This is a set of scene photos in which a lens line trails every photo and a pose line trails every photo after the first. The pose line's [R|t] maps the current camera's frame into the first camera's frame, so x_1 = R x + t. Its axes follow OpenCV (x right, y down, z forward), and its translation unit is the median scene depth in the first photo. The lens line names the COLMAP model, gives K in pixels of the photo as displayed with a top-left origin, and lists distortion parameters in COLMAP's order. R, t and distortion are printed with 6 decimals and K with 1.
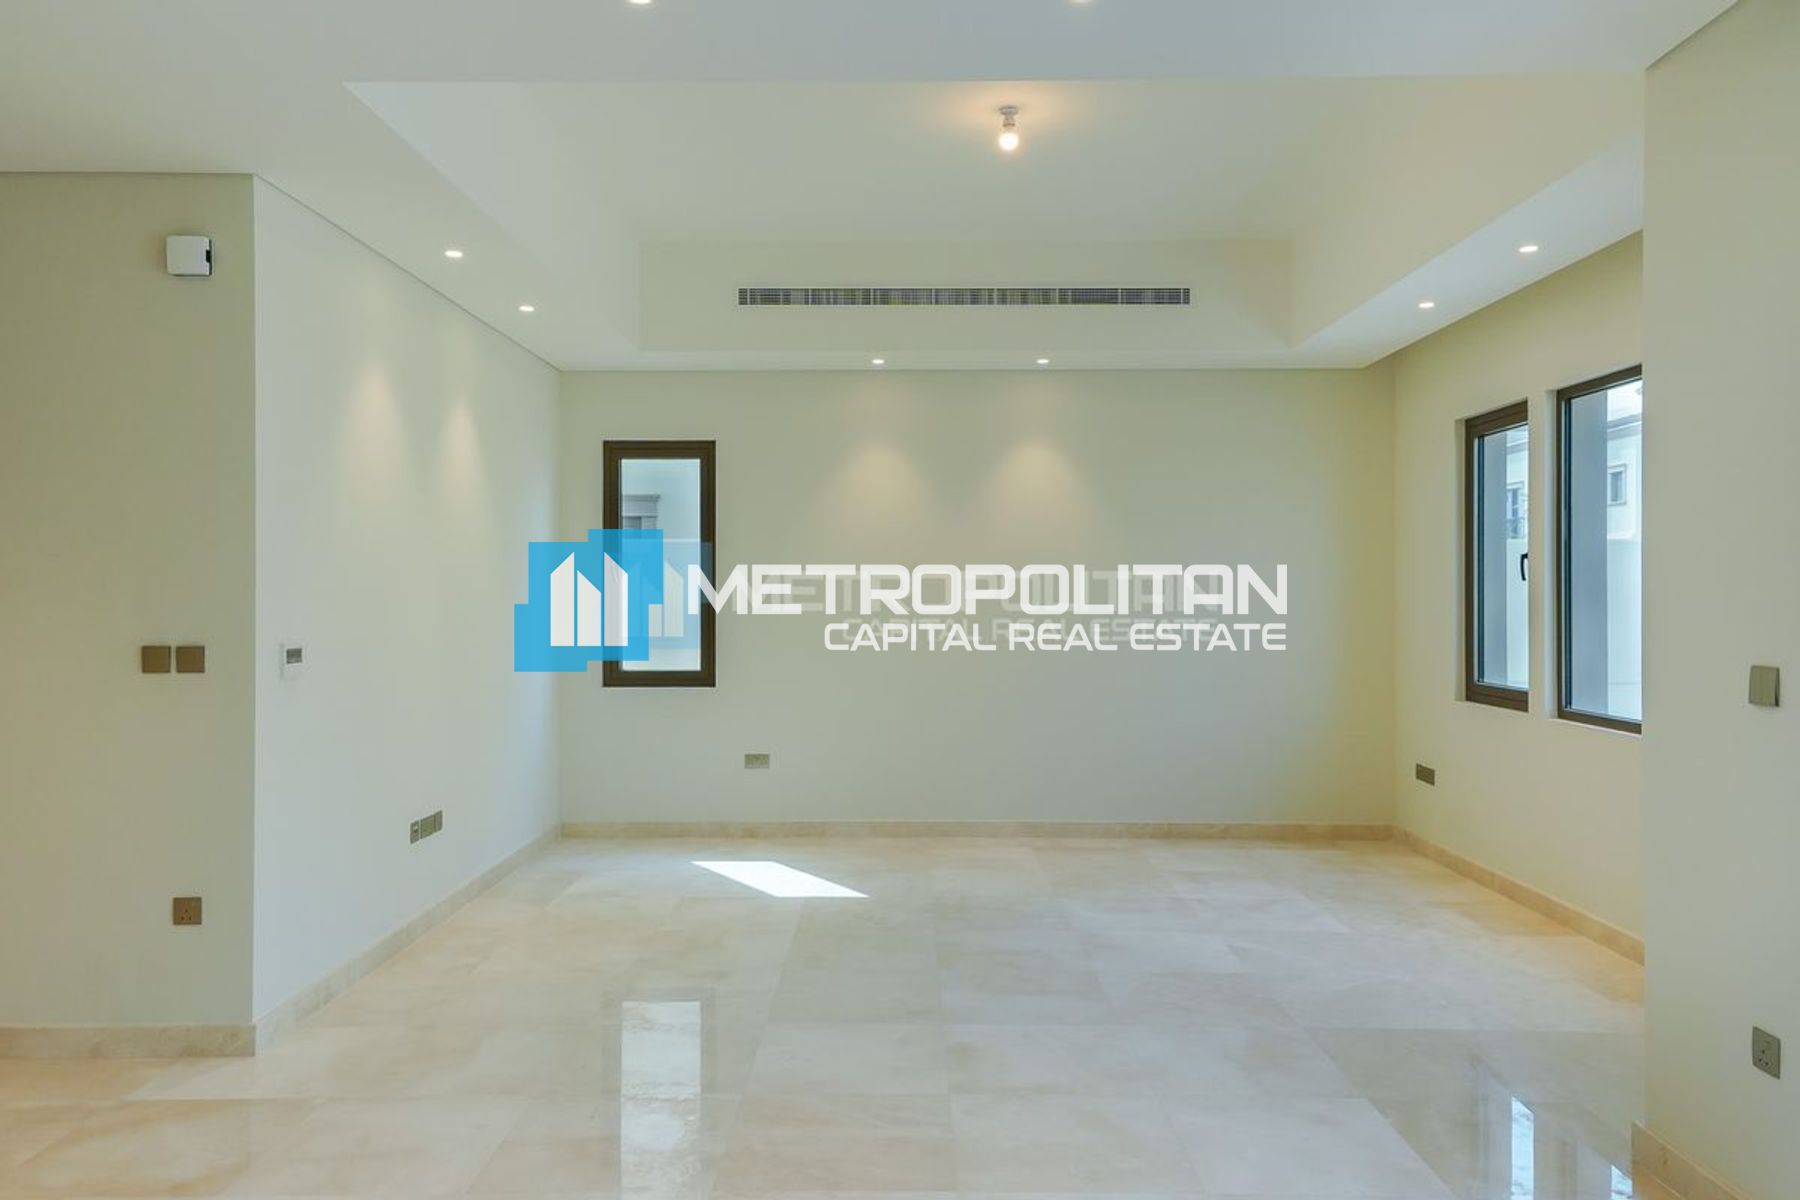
lens RADIAL K [[1265.4, 0, 897.5], [0, 1265.4, 584.2], [0, 0, 1]] dist [0.045437, -0.002493]
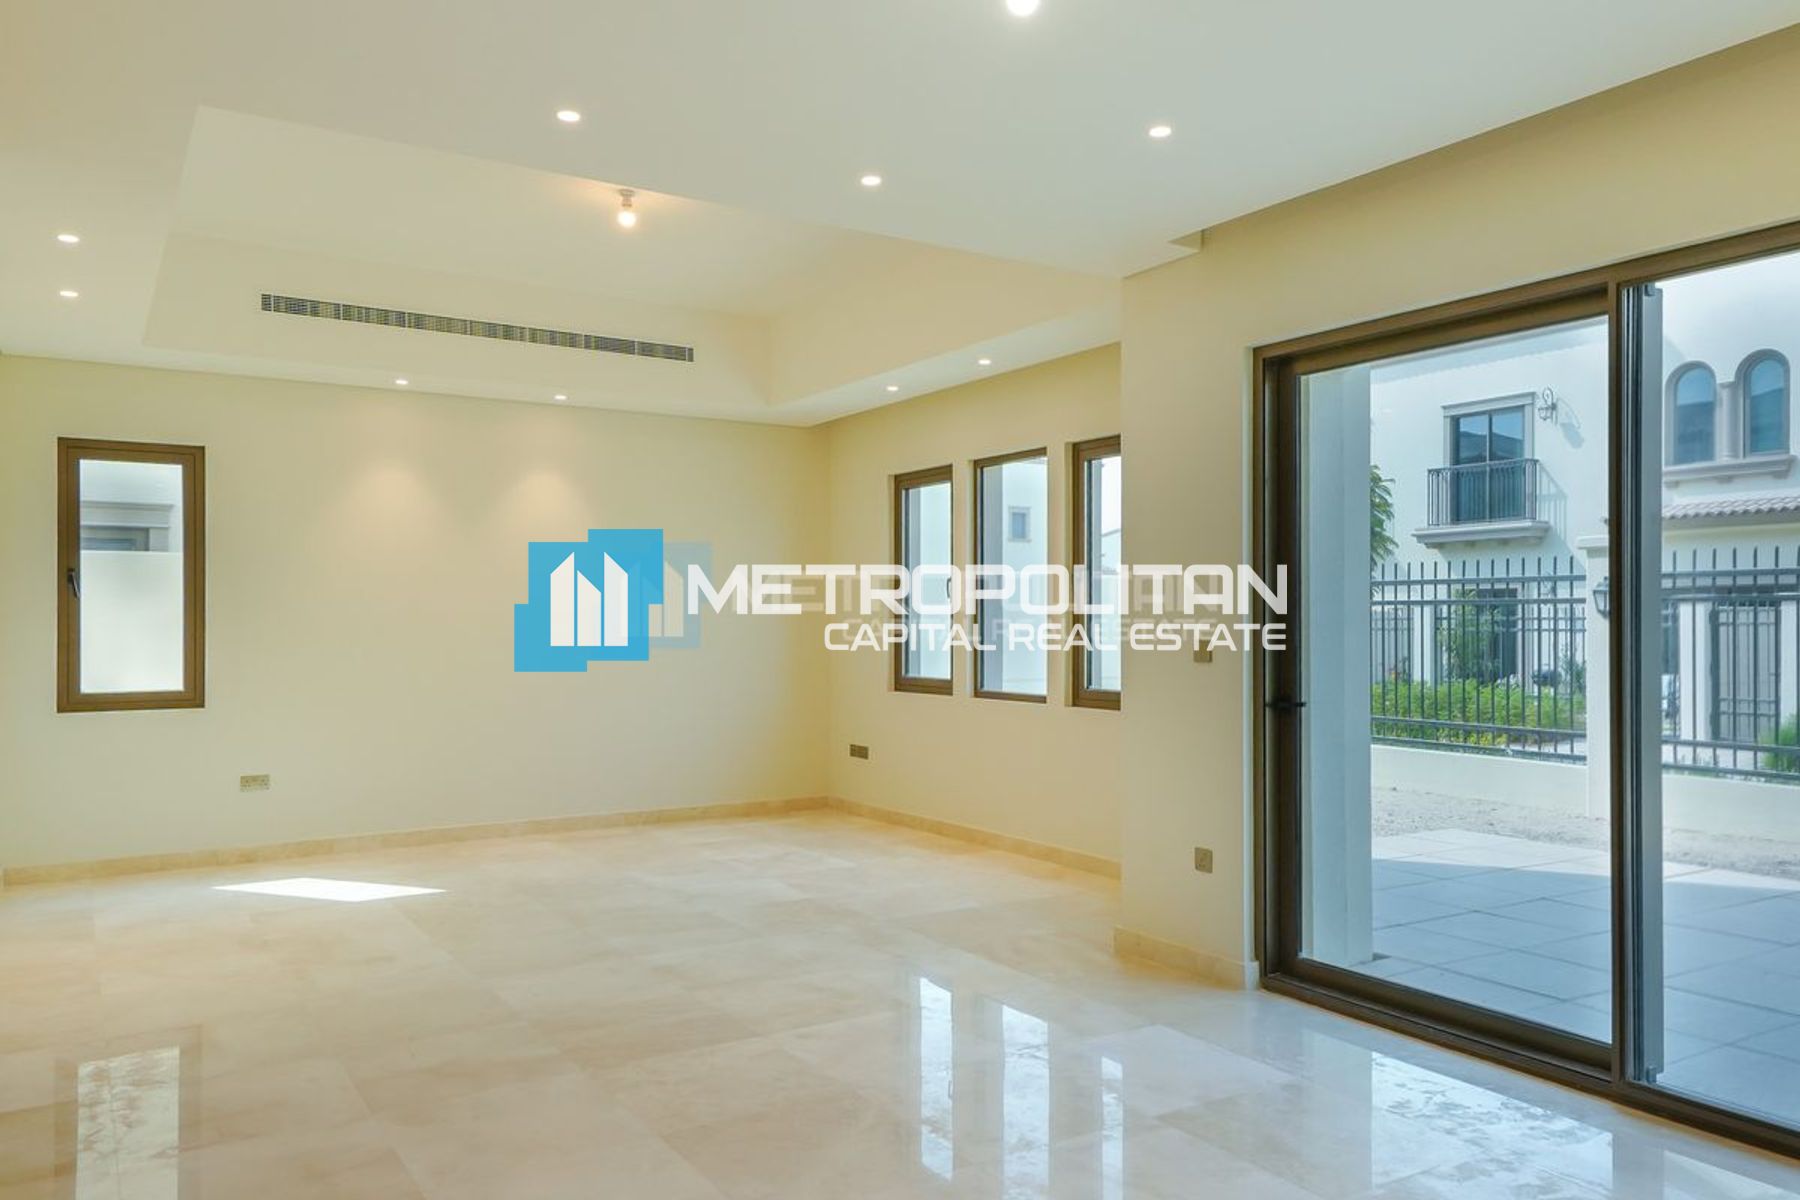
lens RADIAL K [[1265.4, 0, 903.6], [0, 1265.4, 604.3], [0, 0, 1]] dist [0.045437, -0.002493]
pose [[0.843777, 0.004691, 0.536674, -0.234359], [-0.000155, 0.999964, -0.008498, 0.013361], [-0.536694, 0.007087, 0.843747, -0.091952]]
